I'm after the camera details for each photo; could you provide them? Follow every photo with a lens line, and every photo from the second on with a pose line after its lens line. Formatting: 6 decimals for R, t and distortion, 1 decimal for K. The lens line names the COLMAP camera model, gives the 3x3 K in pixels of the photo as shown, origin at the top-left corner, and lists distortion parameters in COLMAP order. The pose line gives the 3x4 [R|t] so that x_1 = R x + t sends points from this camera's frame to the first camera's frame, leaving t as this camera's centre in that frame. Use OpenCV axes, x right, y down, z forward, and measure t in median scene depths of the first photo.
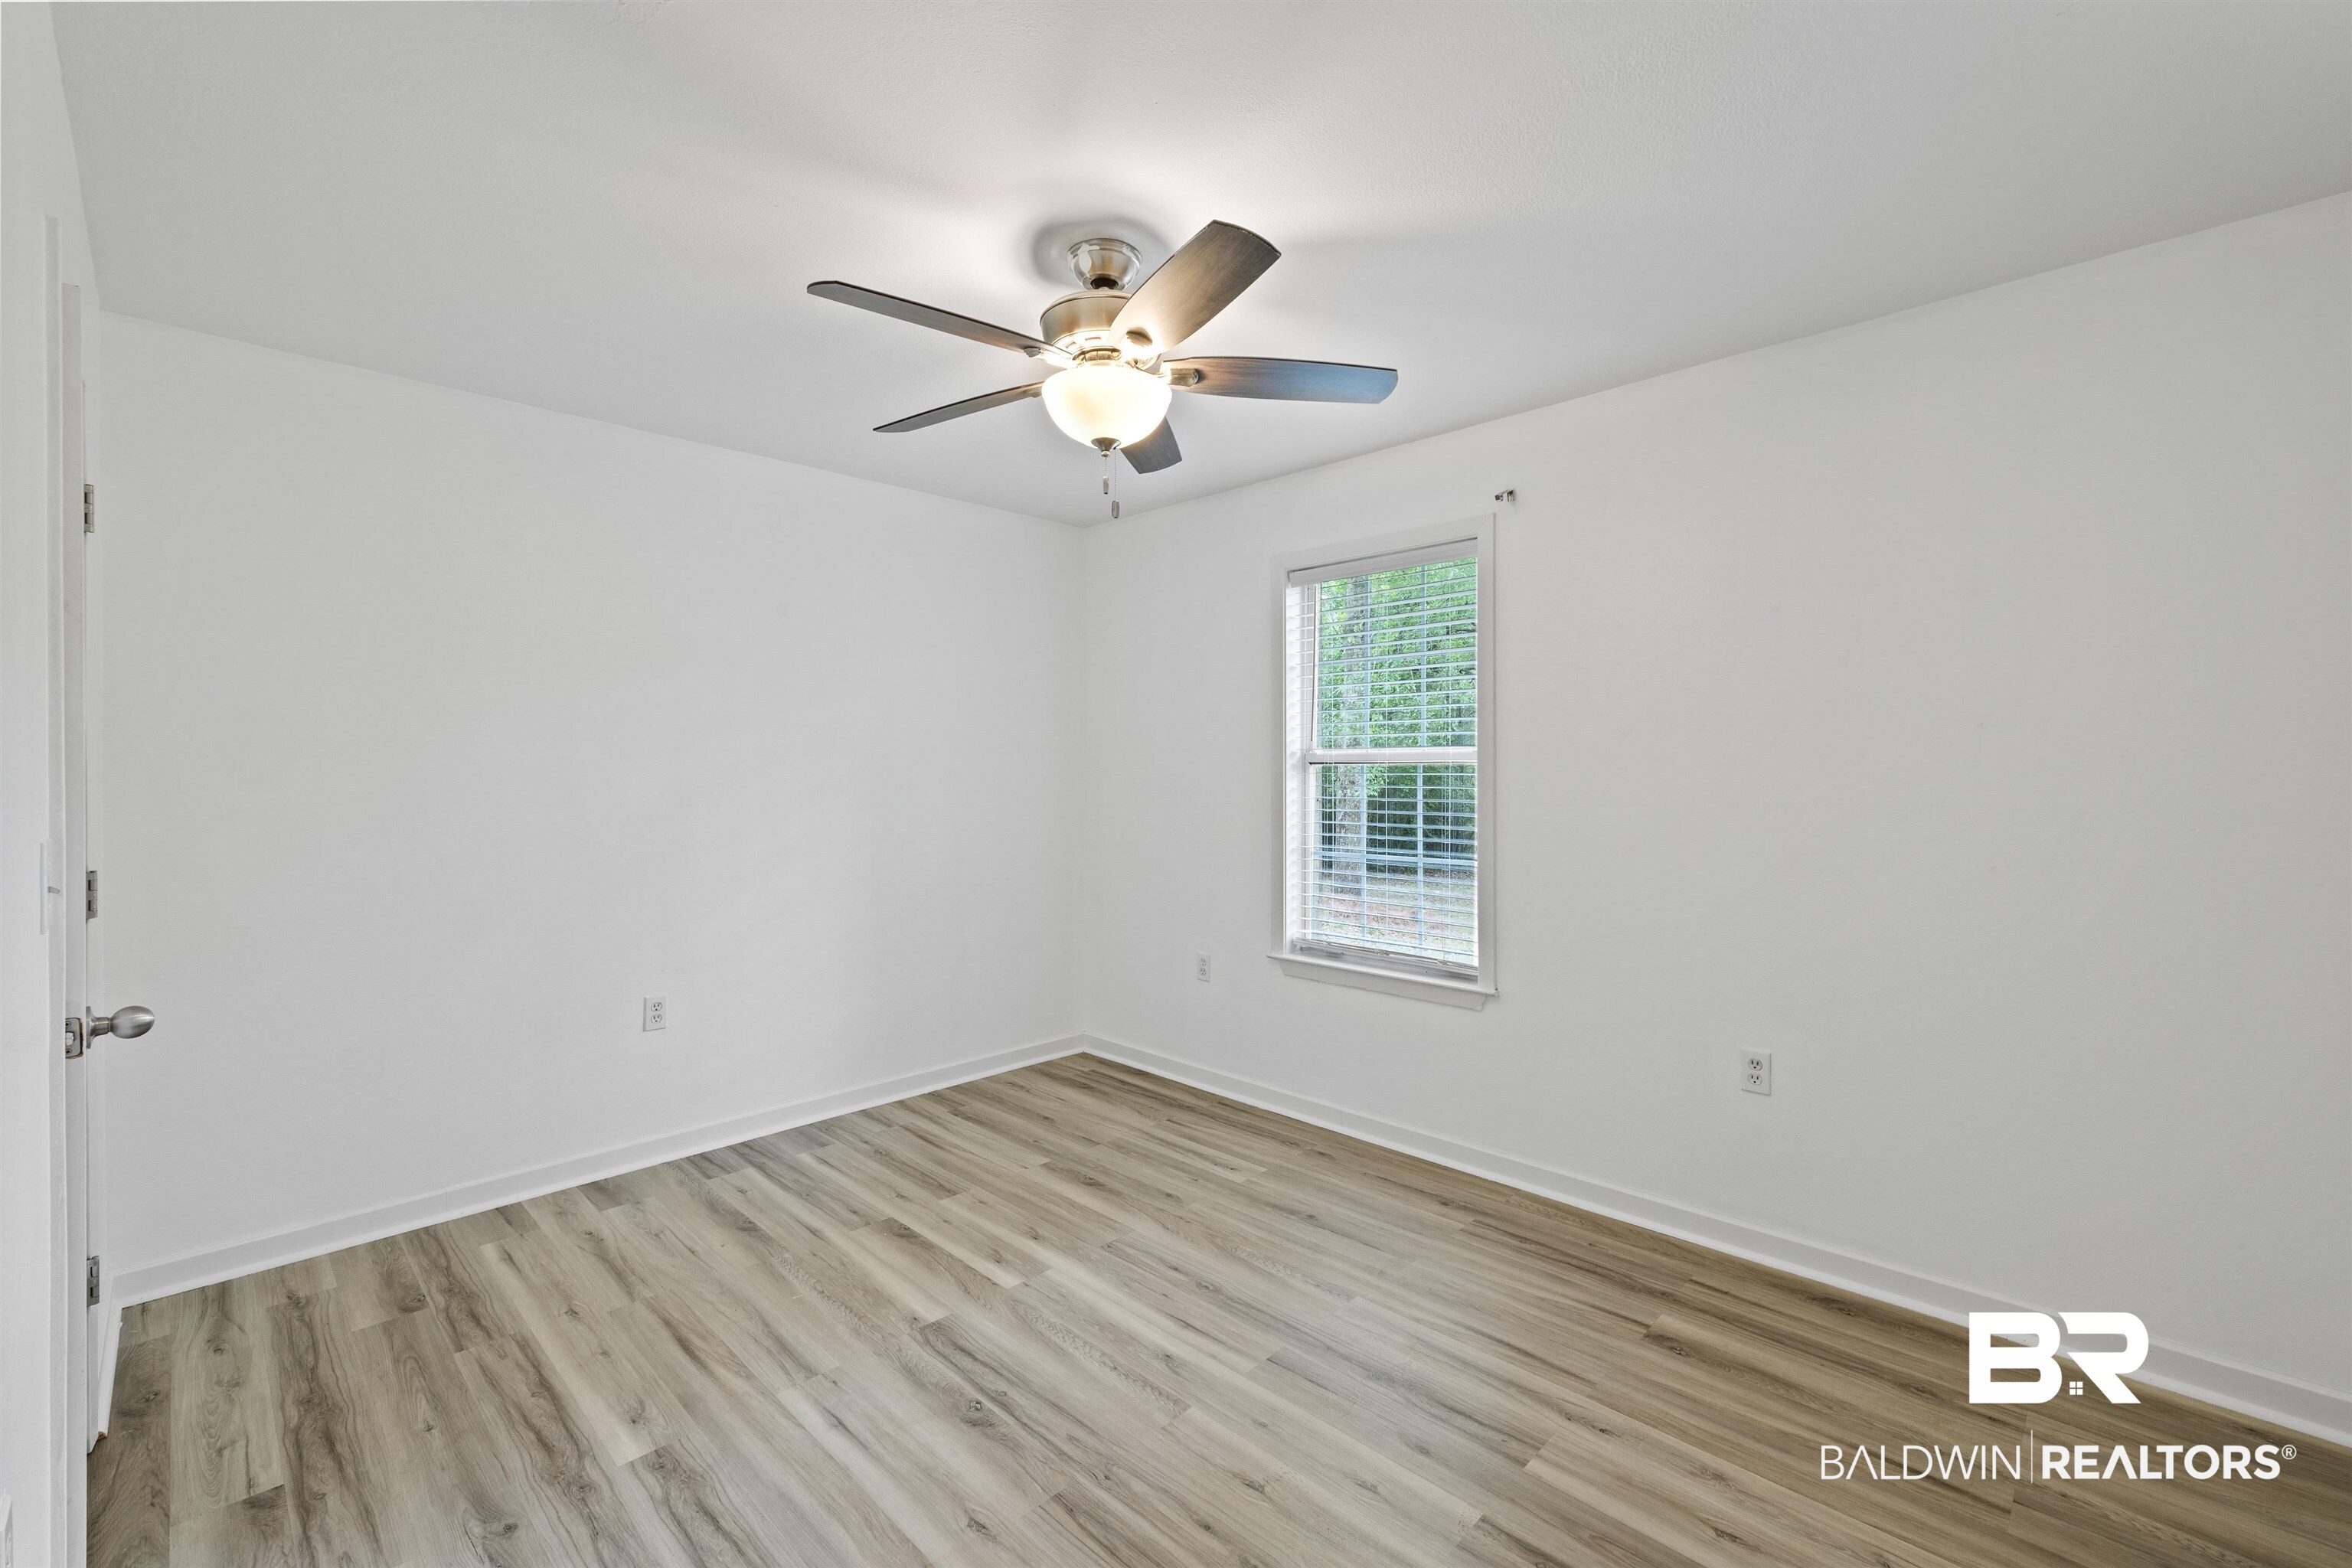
lens RADIAL K [[982.3, 0, 1163.4], [0, 982.3, 770.8], [0, 0, 1]] dist [-0.000591, -0.000231]
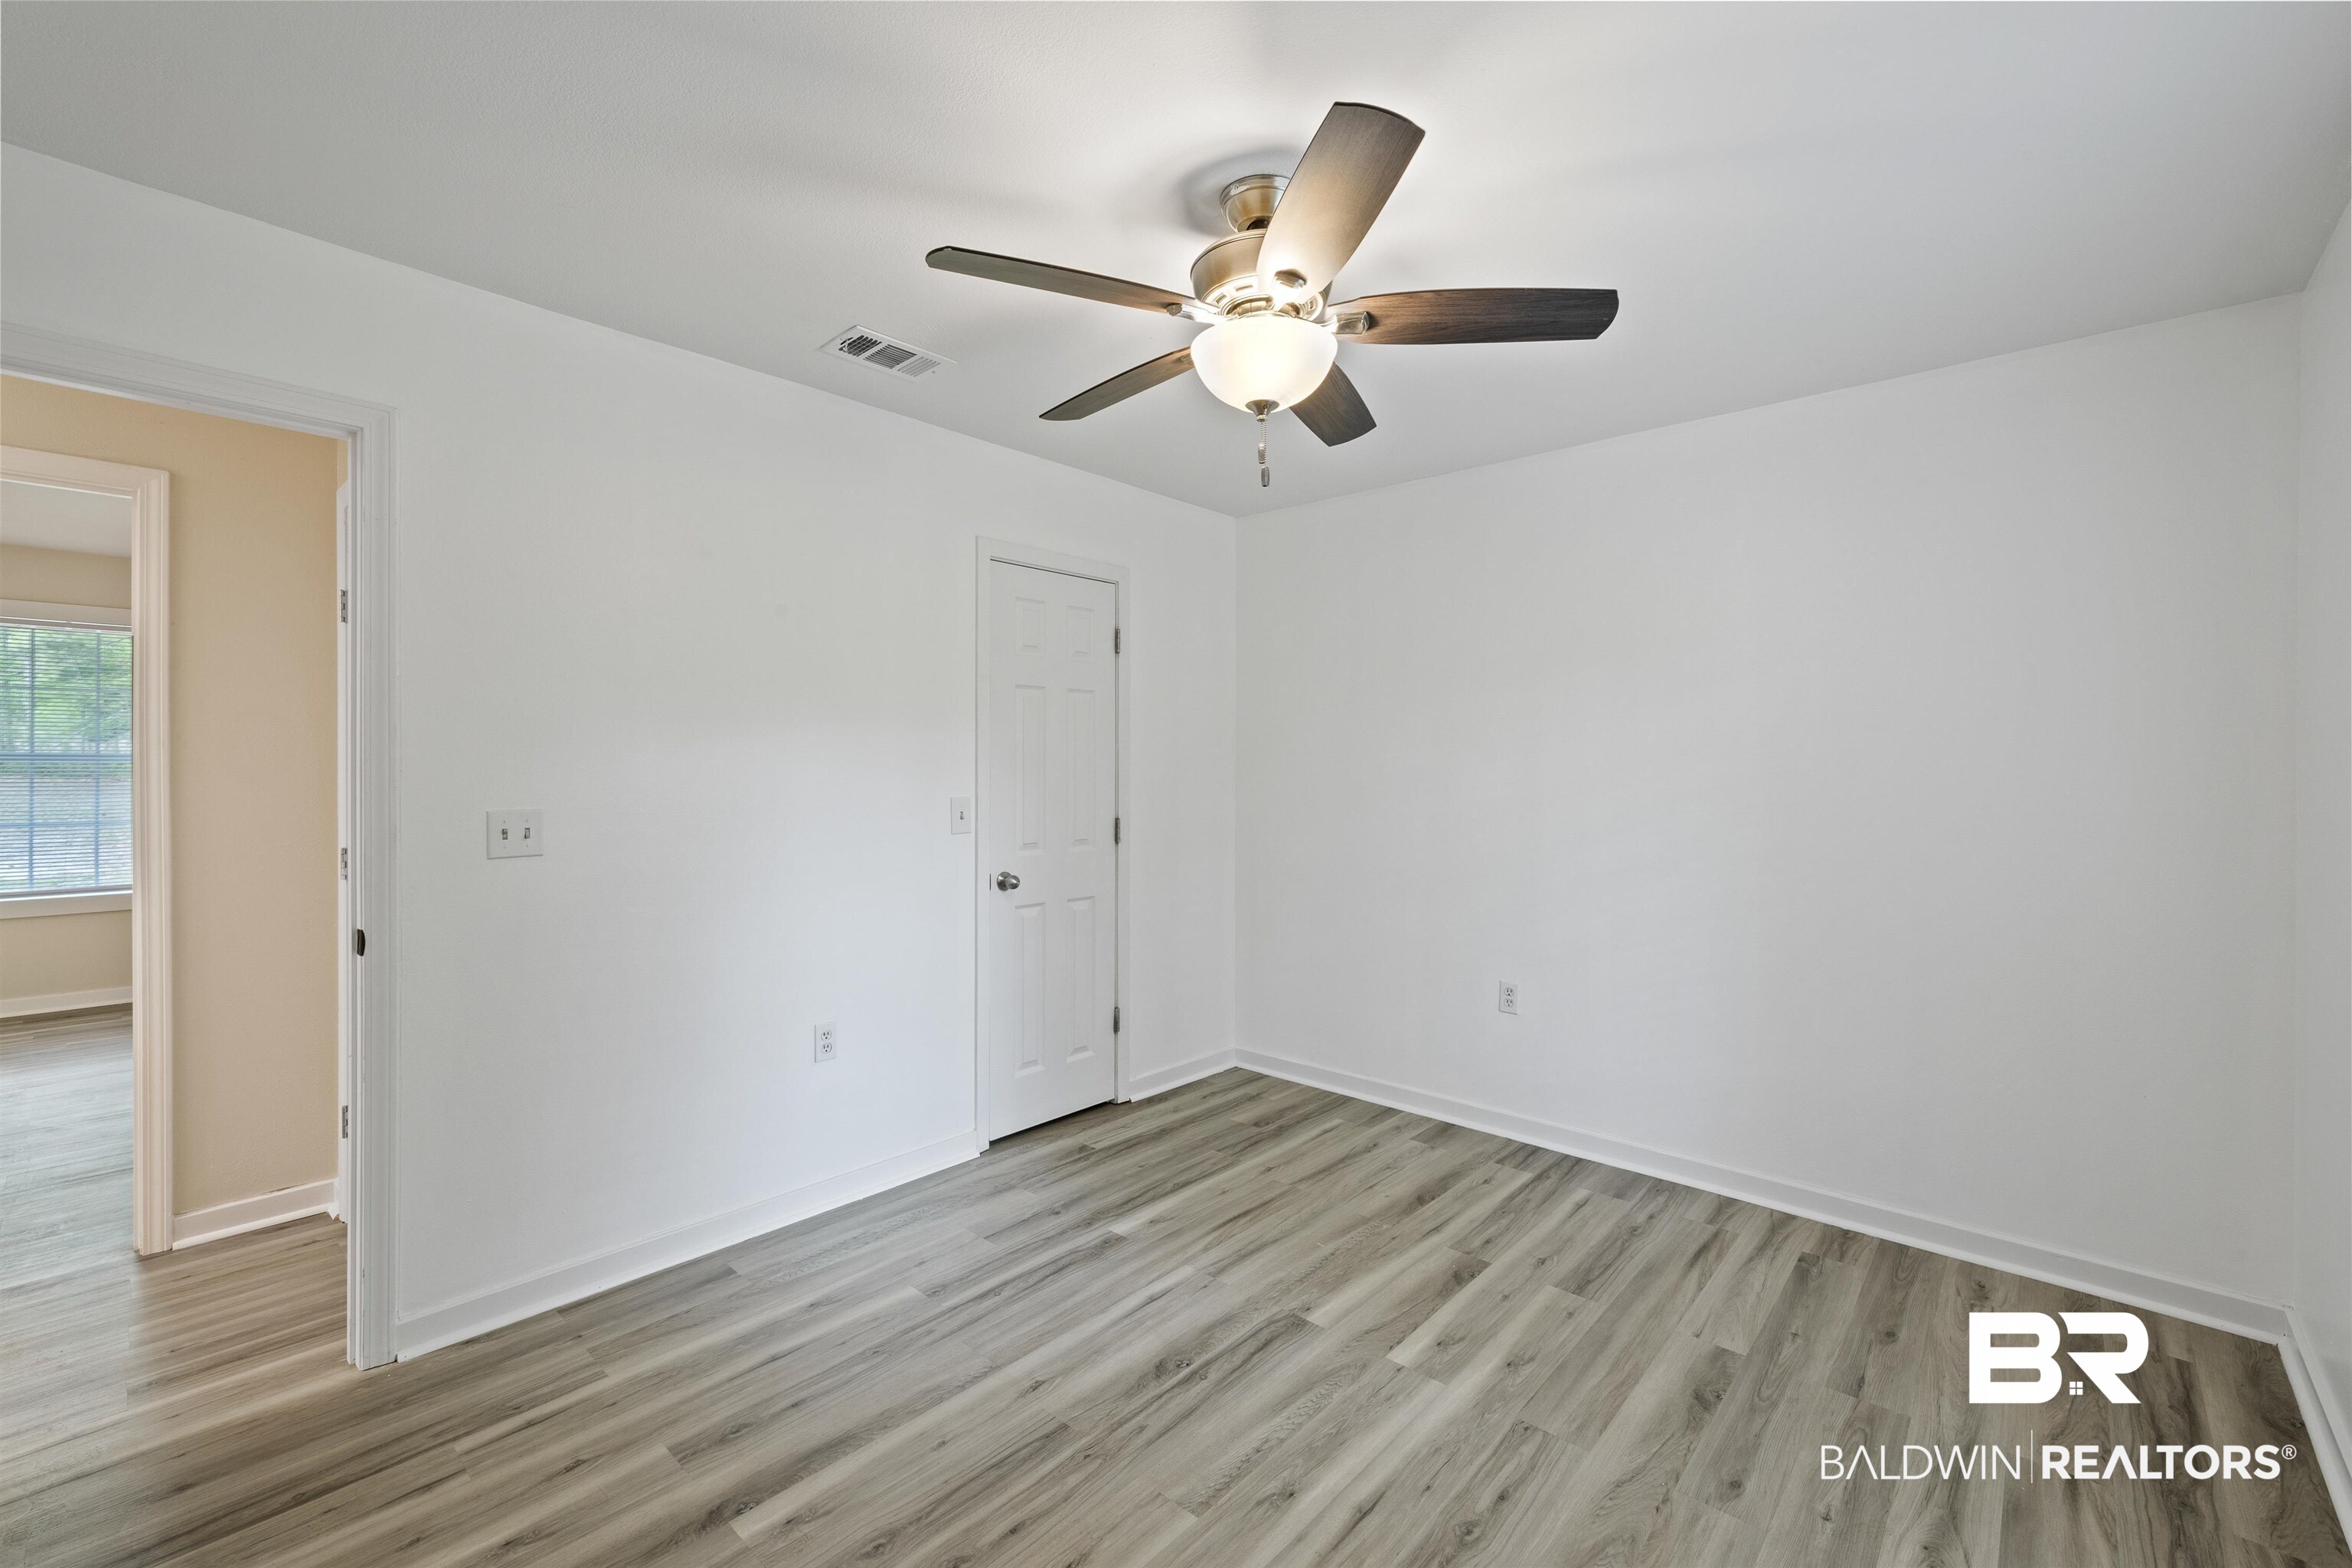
lens RADIAL K [[982.3, 0, 1163.4], [0, 982.3, 770.8], [0, 0, 1]] dist [-0.000591, -0.000231]
pose [[0.042194, 0.005065, -0.999097, 0.674209], [-0.007874, 0.999958, 0.004737, -0.005002], [0.999078, 0.007667, 0.042233, 0.712950]]
